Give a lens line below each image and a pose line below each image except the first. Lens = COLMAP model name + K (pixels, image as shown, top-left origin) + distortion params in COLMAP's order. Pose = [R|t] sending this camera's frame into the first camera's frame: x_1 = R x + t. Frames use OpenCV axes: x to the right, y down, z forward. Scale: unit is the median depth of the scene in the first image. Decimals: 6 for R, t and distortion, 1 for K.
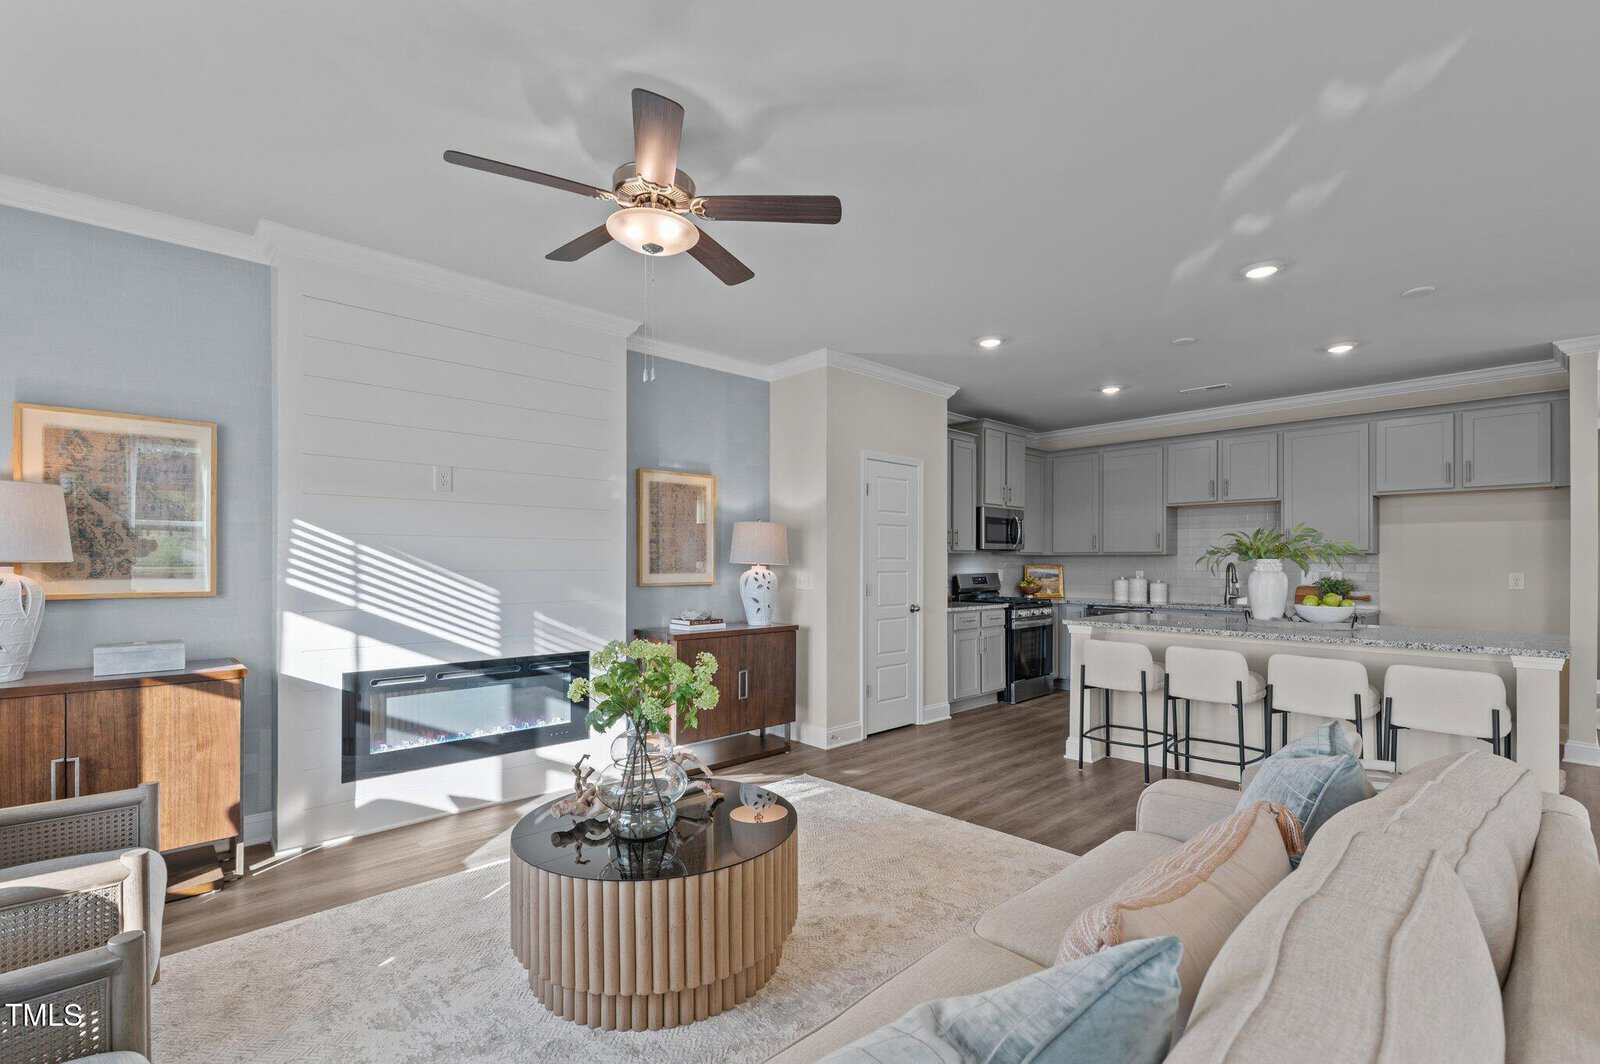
lens RADIAL K [[706.2, 0, 780.3], [0, 706.2, 563.2], [0, 0, 1]] dist [0.000463, -0.000213]
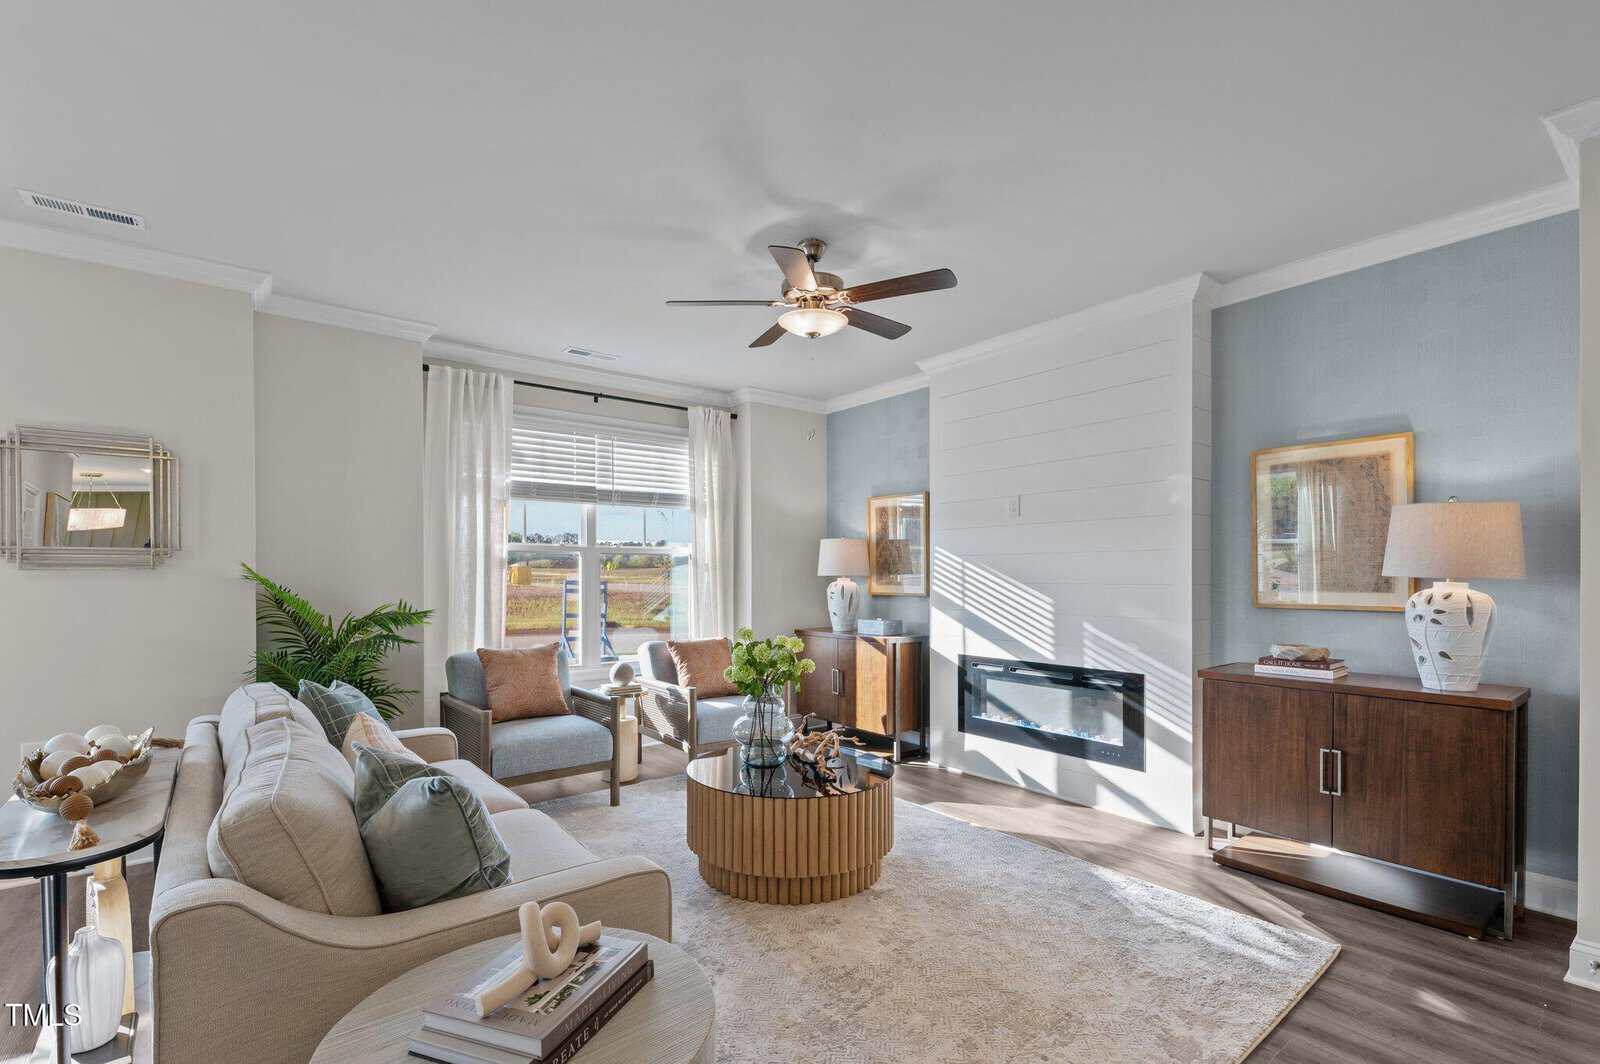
lens RADIAL K [[706.1, 0, 795.7], [0, 706.1, 575.3], [0, 0, 1]] dist [0.000874, -0.000307]
pose [[-0.073286, 0.000414, -0.997311, 0.774408], [-0.000839, 1.000000, 0.000477, -0.001882], [0.997311, 0.000872, -0.073286, 0.734315]]
